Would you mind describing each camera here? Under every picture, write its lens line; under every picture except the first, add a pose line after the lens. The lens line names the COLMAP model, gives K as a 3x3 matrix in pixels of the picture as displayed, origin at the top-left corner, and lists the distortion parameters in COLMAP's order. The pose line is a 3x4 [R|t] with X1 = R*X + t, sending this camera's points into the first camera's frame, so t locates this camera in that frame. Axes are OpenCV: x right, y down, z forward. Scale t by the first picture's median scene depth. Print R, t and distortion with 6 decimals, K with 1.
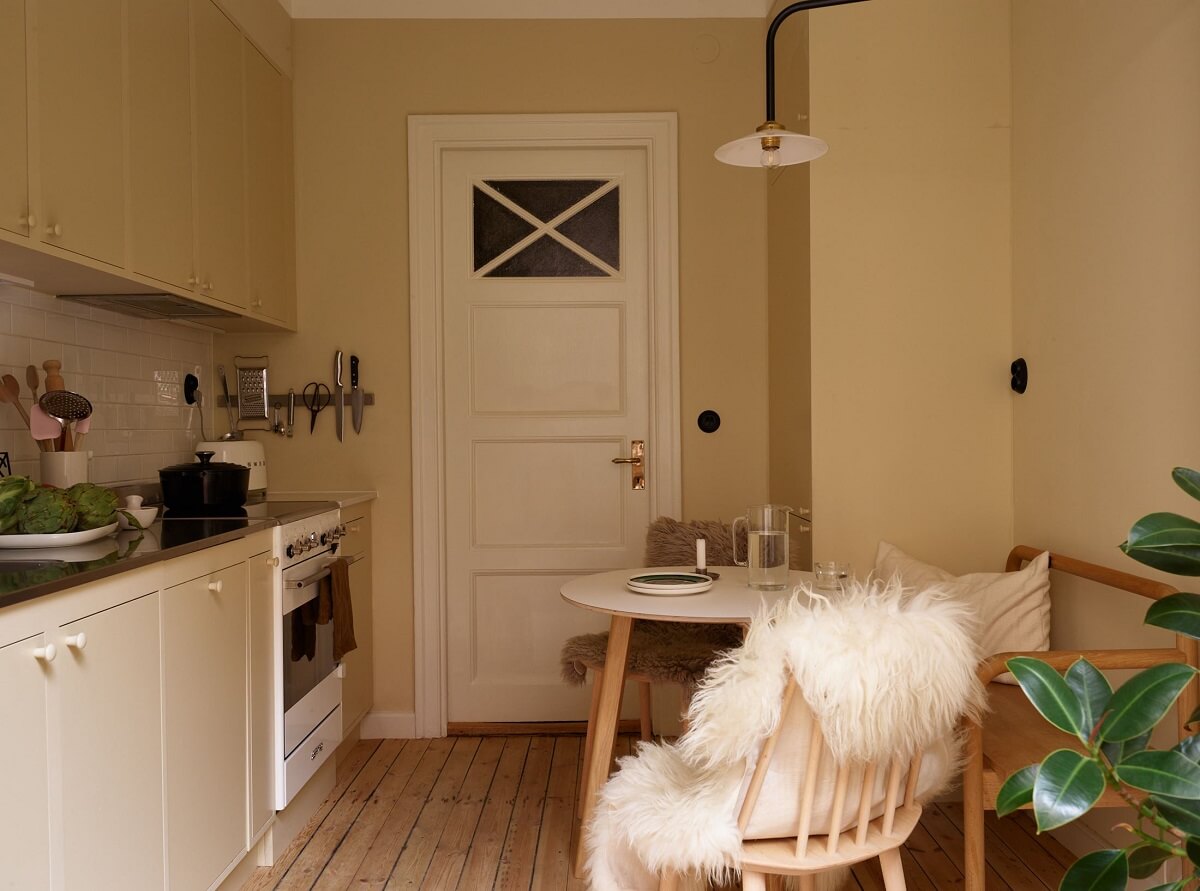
lens RADIAL K [[1016.2, 0, 600.0], [0, 1016.2, 445.5], [0, 0, 1]] dist [-0.000059, -0.001447]
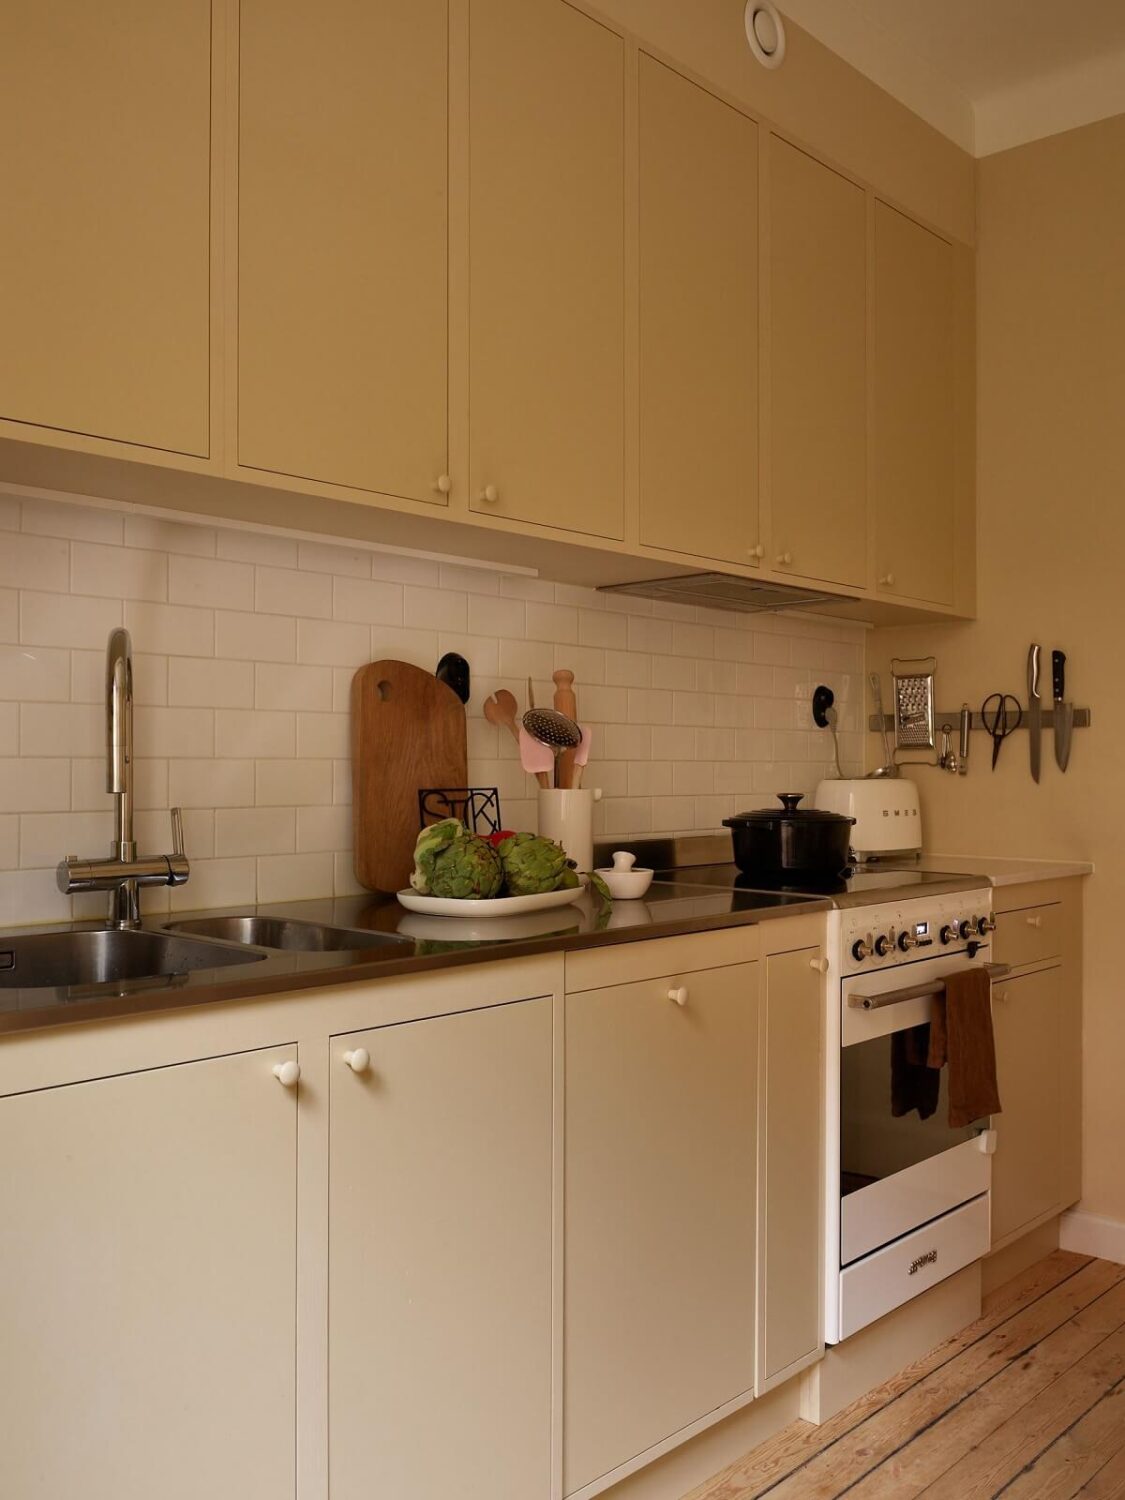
lens RADIAL K [[1286.5, 0, 562.5], [0, 1286.5, 750.0], [0, 0, 1]] dist [-0.017361, -0.013772]
pose [[0.730330, 0.004181, -0.683081, 0.103571], [-0.022047, 0.999605, -0.017454, -0.004897], [0.682738, 0.027807, 0.730134, 0.231387]]
